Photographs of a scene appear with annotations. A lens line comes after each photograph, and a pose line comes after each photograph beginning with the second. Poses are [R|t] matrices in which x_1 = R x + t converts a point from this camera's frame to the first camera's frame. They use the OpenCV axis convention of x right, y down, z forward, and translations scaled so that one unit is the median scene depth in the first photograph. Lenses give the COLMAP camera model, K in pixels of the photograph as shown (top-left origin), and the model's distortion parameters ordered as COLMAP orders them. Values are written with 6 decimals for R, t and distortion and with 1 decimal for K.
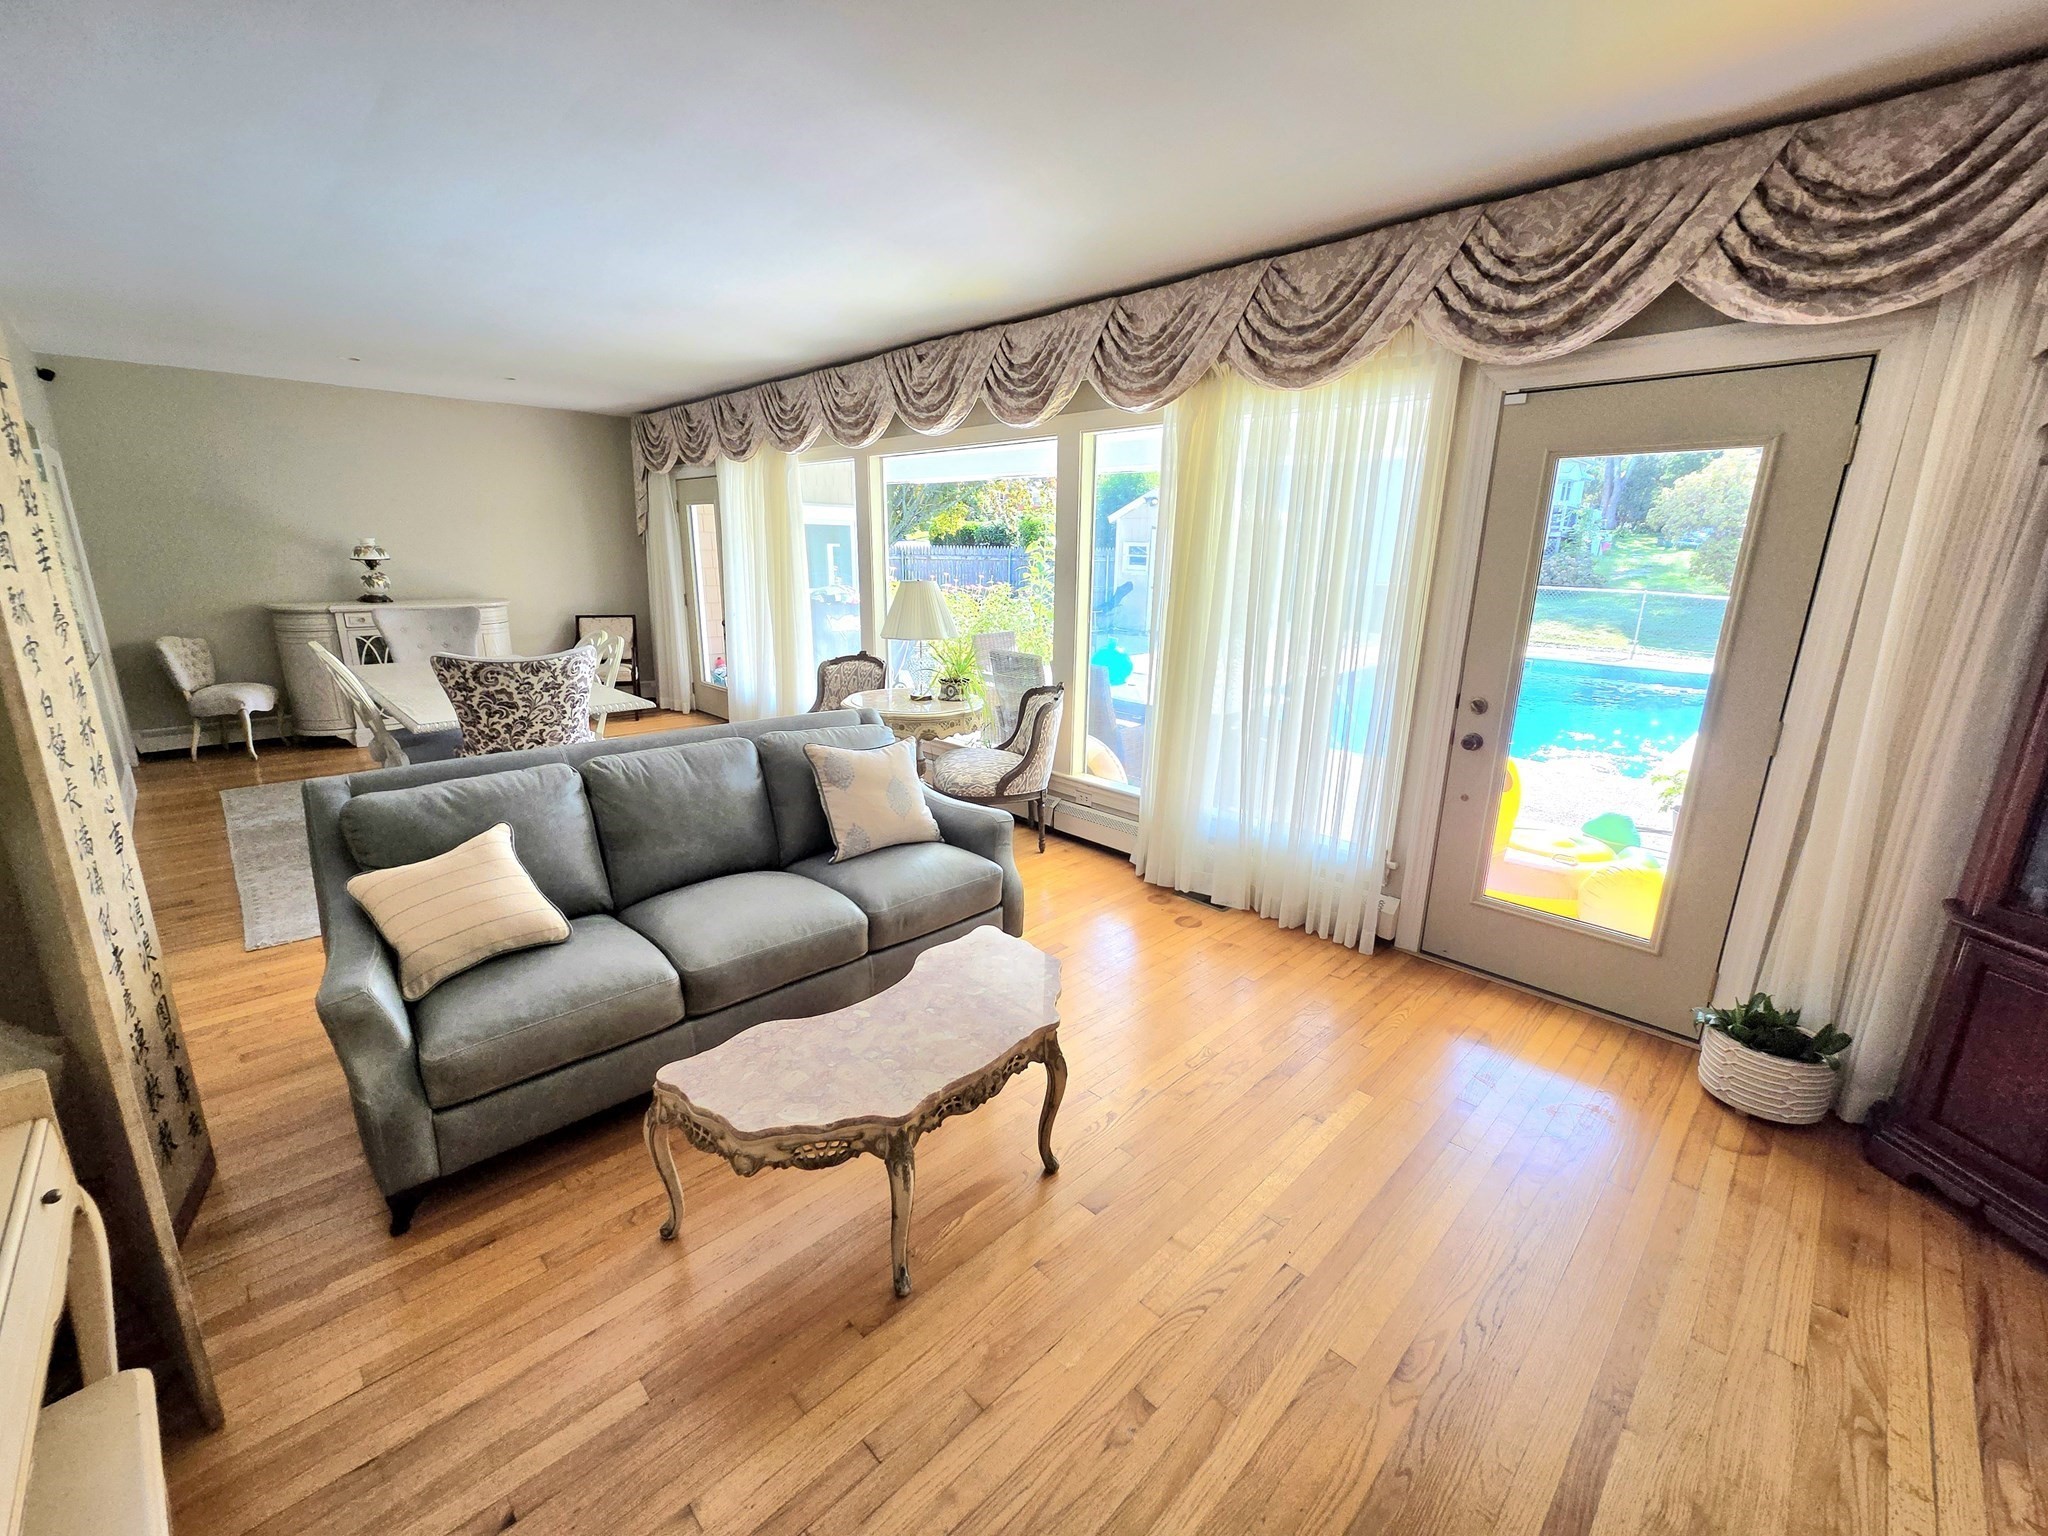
lens RADIAL K [[846.0, 0, 1024.0], [0, 846.0, 768.0], [0, 0, 1]] dist [0.002323, -0.000099]
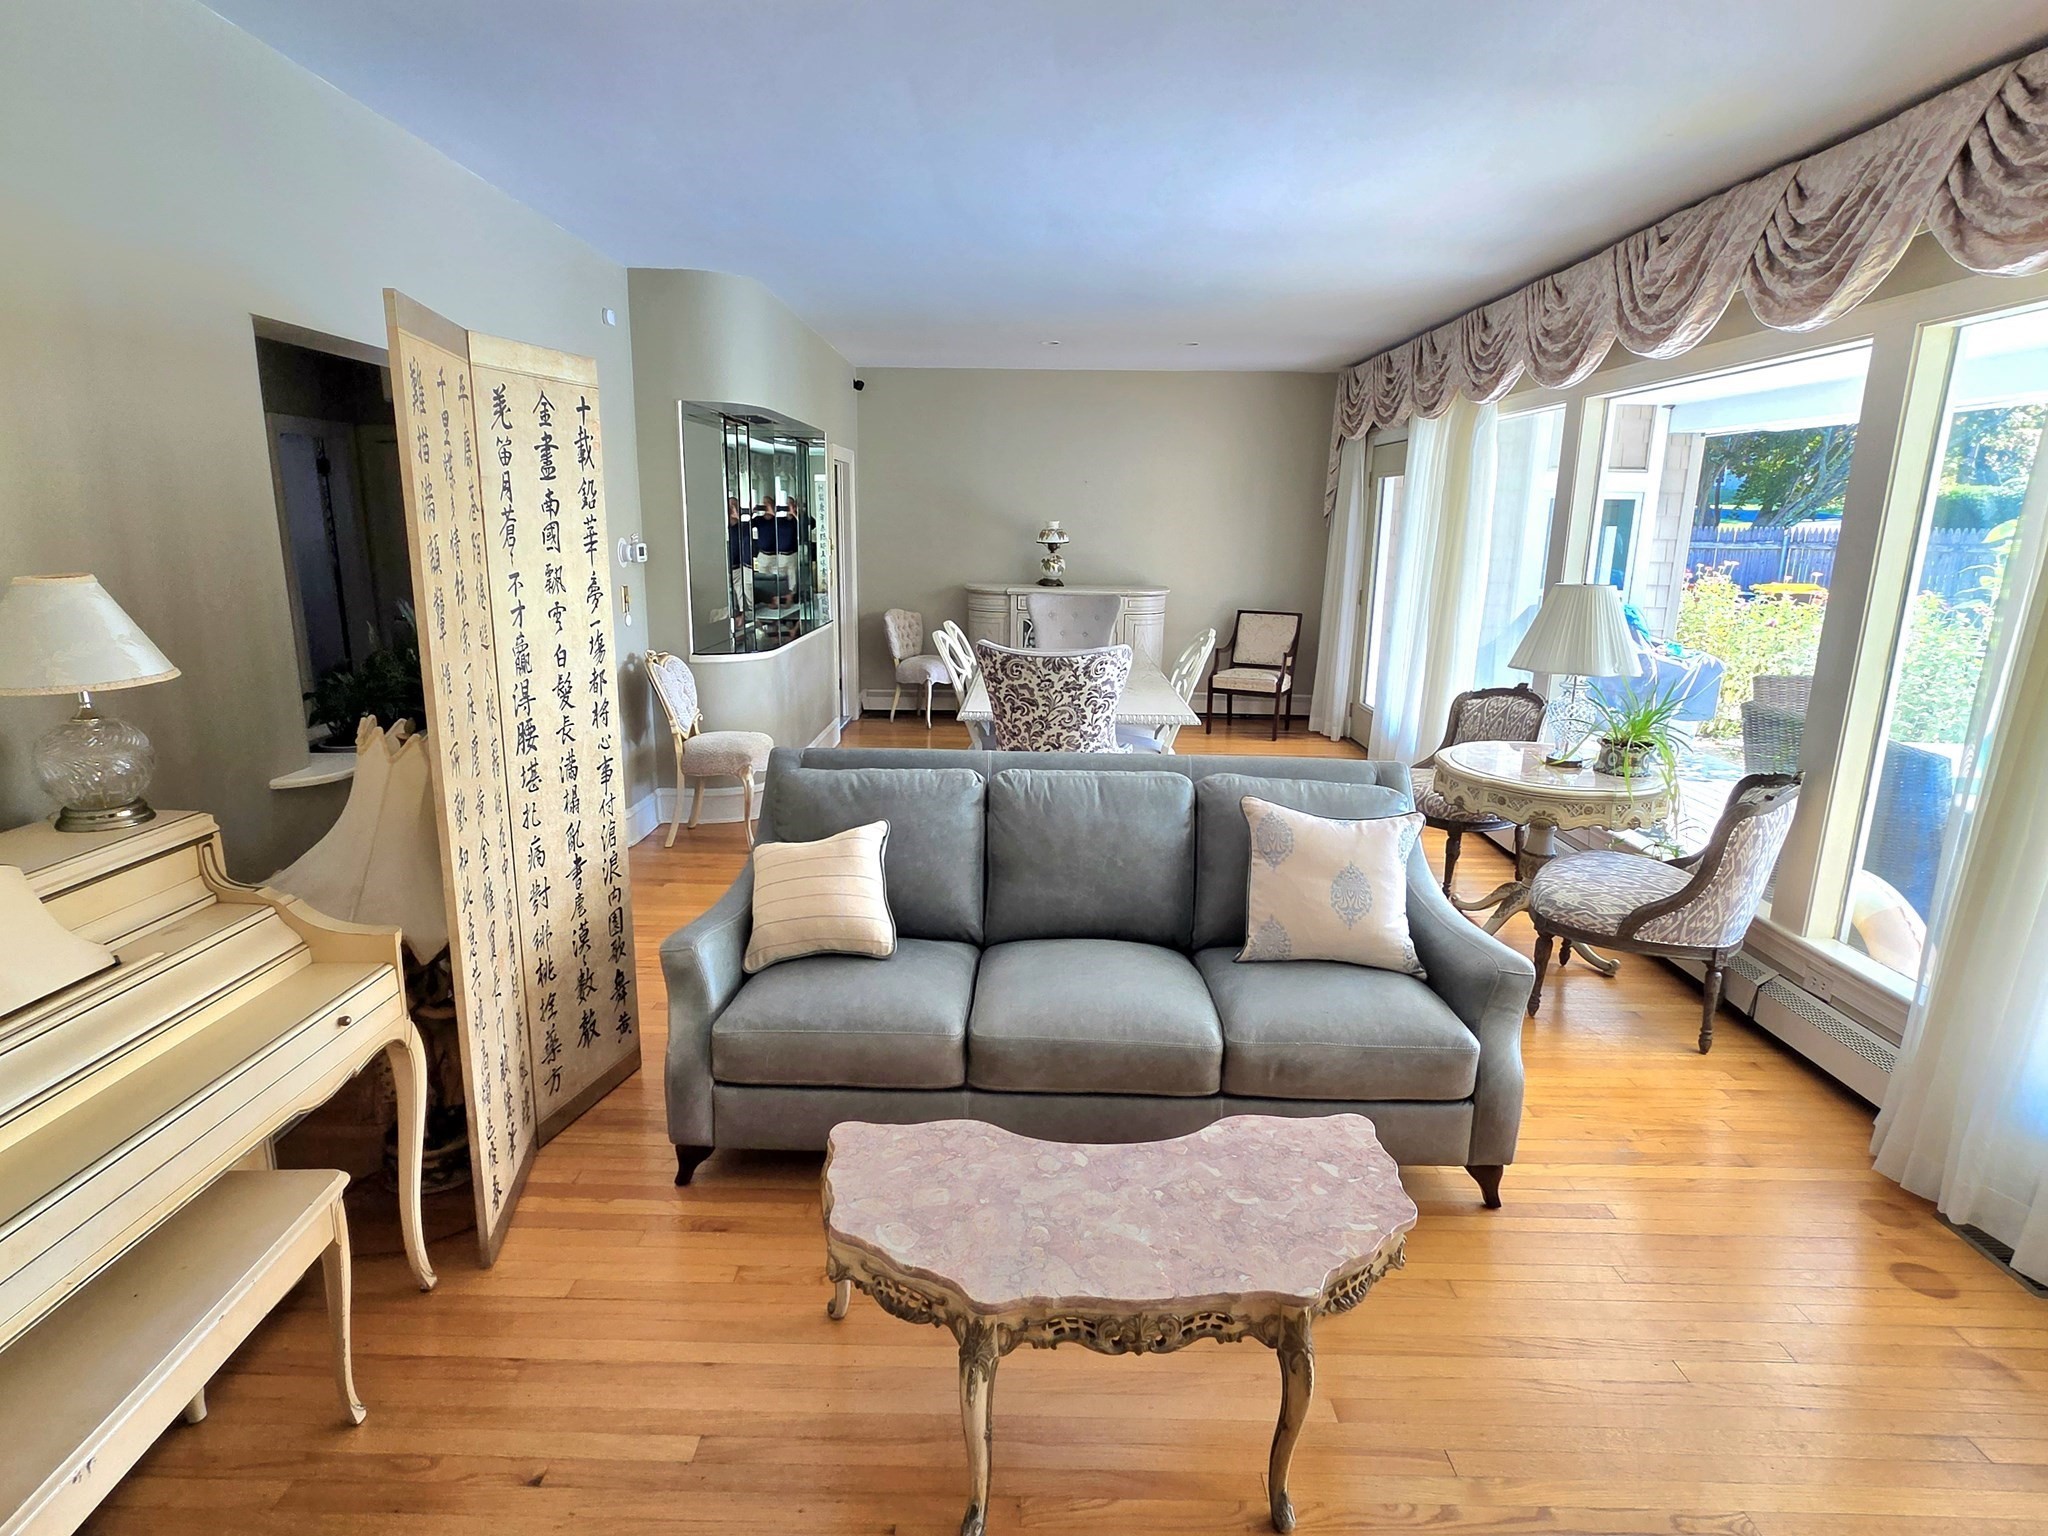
lens RADIAL K [[1100.0, 0, 1016.9], [0, 1100.0, 774.4], [0, 0, 1]] dist [-0.000029, 0.003798]
pose [[0.707532, 0.155976, -0.689253, 0.215363], [-0.180671, 0.982849, 0.036954, -0.037884], [0.683196, 0.098382, 0.723578, 0.130508]]
